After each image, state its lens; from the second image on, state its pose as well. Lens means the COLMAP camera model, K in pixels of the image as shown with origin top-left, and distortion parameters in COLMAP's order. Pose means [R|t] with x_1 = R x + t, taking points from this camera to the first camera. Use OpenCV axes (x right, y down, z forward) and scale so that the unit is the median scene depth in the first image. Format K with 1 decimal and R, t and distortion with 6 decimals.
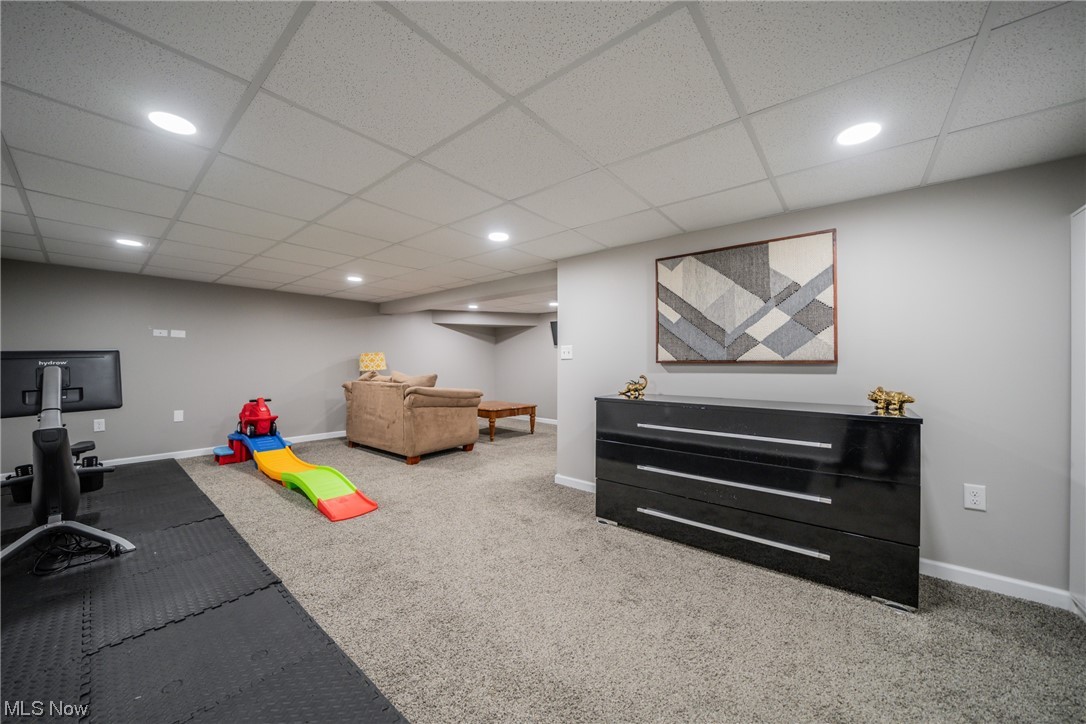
lens RADIAL K [[382.7, 0, 540.4], [0, 382.7, 363.2], [0, 0, 1]] dist [-0.027858, 0.004953]
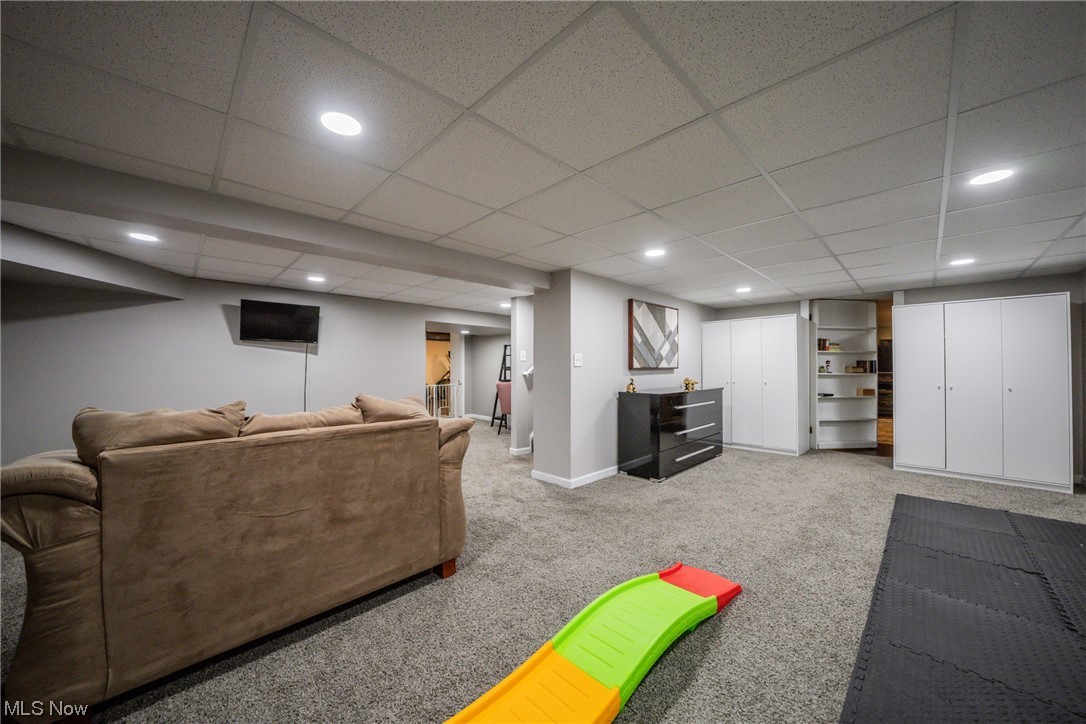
lens RADIAL K [[382.7, 0, 540.4], [0, 382.7, 363.2], [0, 0, 1]] dist [-0.027858, 0.004953]
pose [[0.109517, 0.007268, 0.993958, -1.250492], [0.001405, 0.999971, -0.007467, -0.014041], [-0.993984, 0.002214, 0.109504, 1.240109]]
